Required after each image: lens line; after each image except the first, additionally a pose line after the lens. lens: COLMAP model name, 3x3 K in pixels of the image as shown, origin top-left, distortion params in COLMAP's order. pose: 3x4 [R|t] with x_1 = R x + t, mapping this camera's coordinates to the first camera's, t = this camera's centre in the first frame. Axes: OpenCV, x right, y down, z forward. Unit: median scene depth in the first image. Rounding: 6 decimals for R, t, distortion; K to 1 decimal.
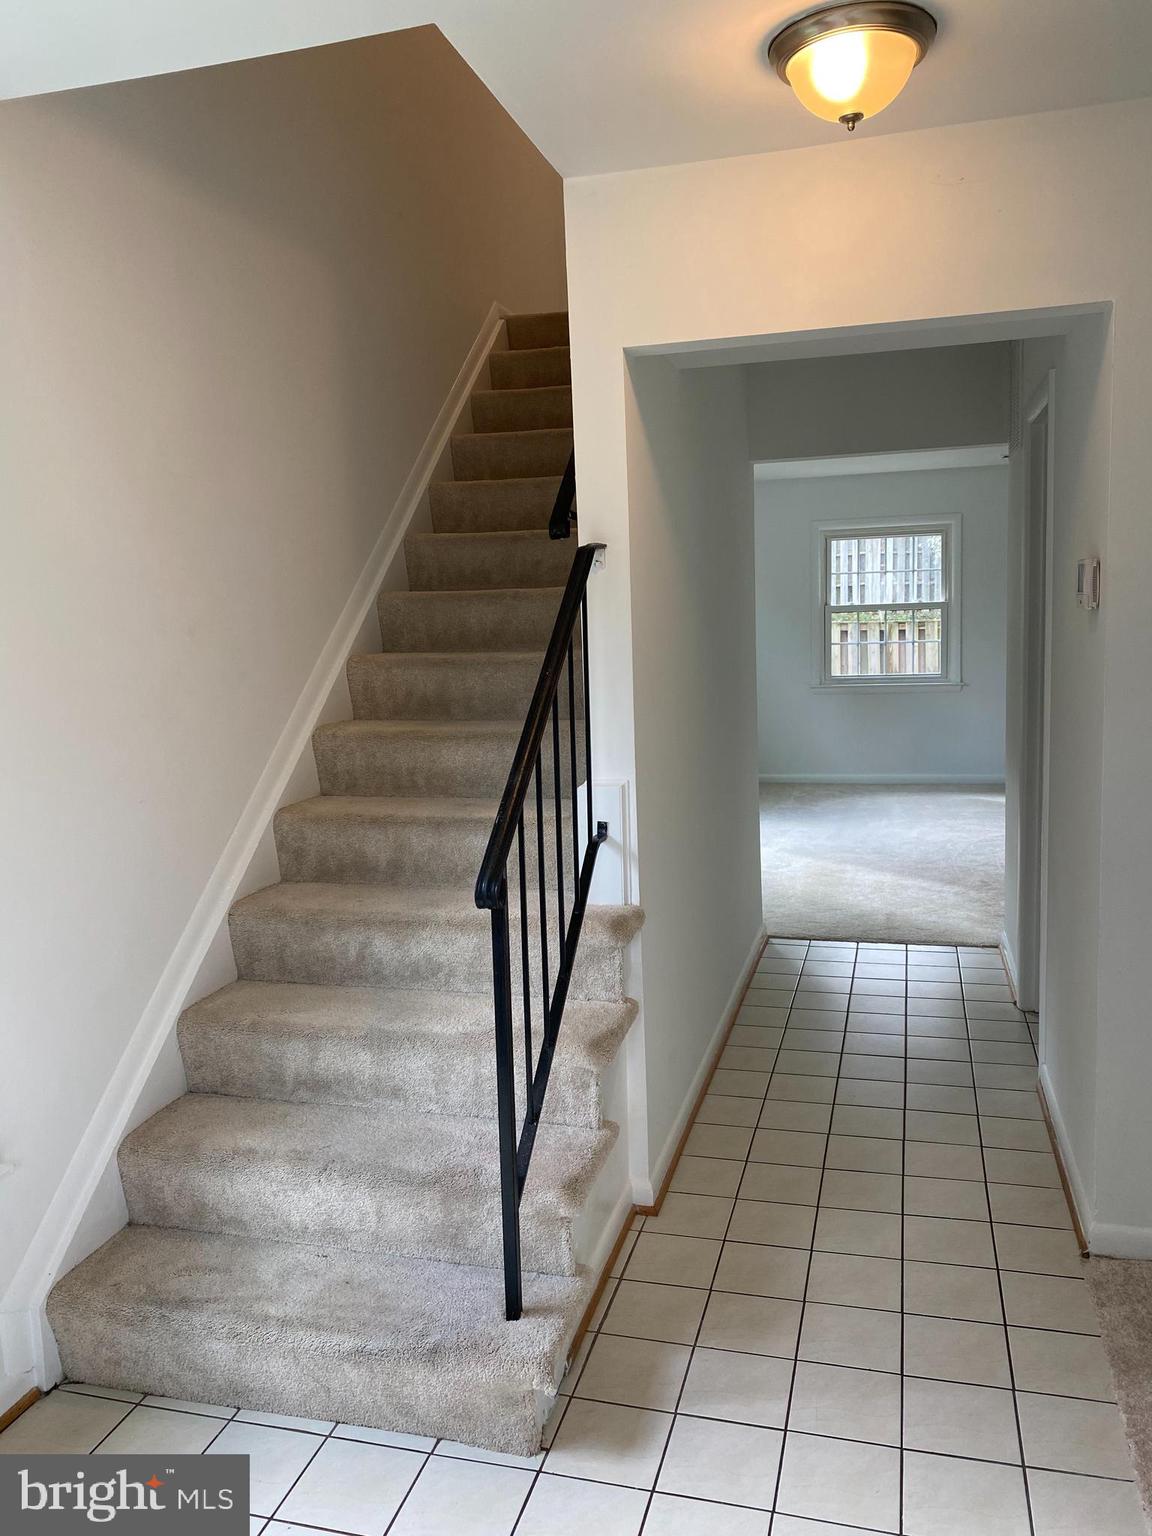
lens RADIAL K [[1157.0, 0, 569.4], [0, 1157.0, 764.8], [0, 0, 1]] dist [0.012150, -0.016319]
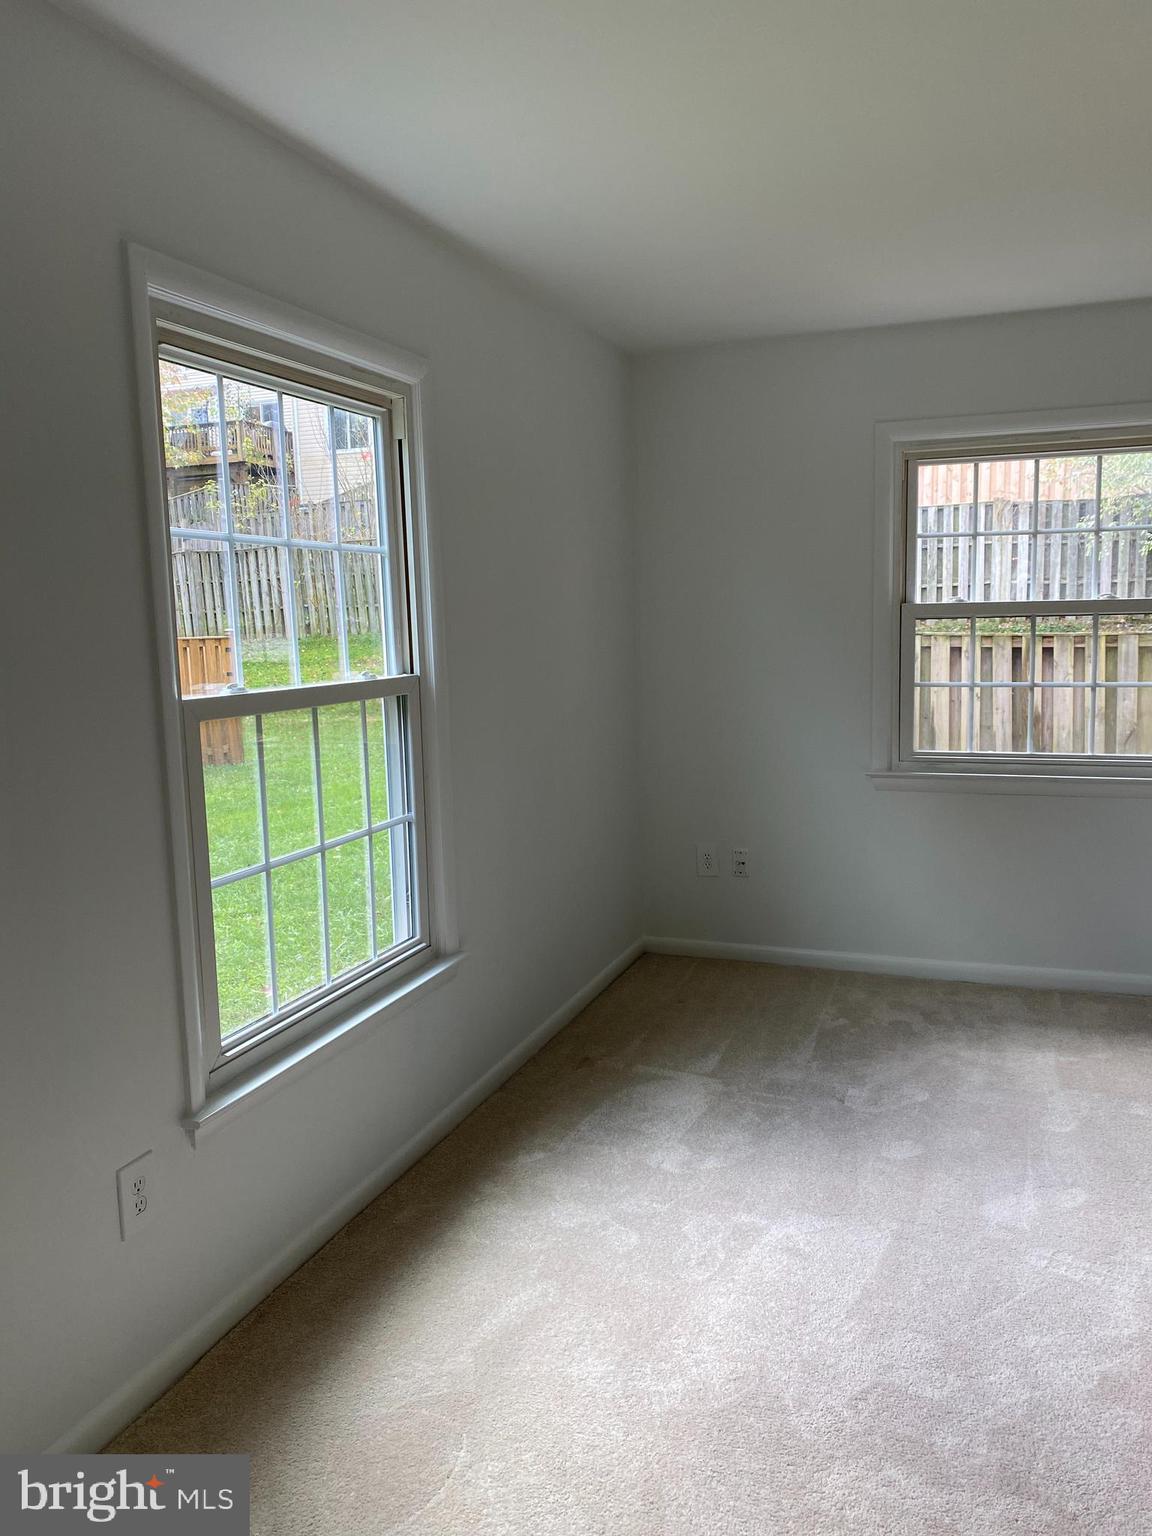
lens RADIAL K [[1157.0, 0, 584.8], [0, 1157.0, 765.8], [0, 0, 1]] dist [0.012150, -0.016319]
pose [[0.996302, 0.020121, -0.083534, 0.131404], [-0.020395, 0.999789, -0.002430, -0.066784], [0.083468, 0.004125, 0.996502, 0.514041]]
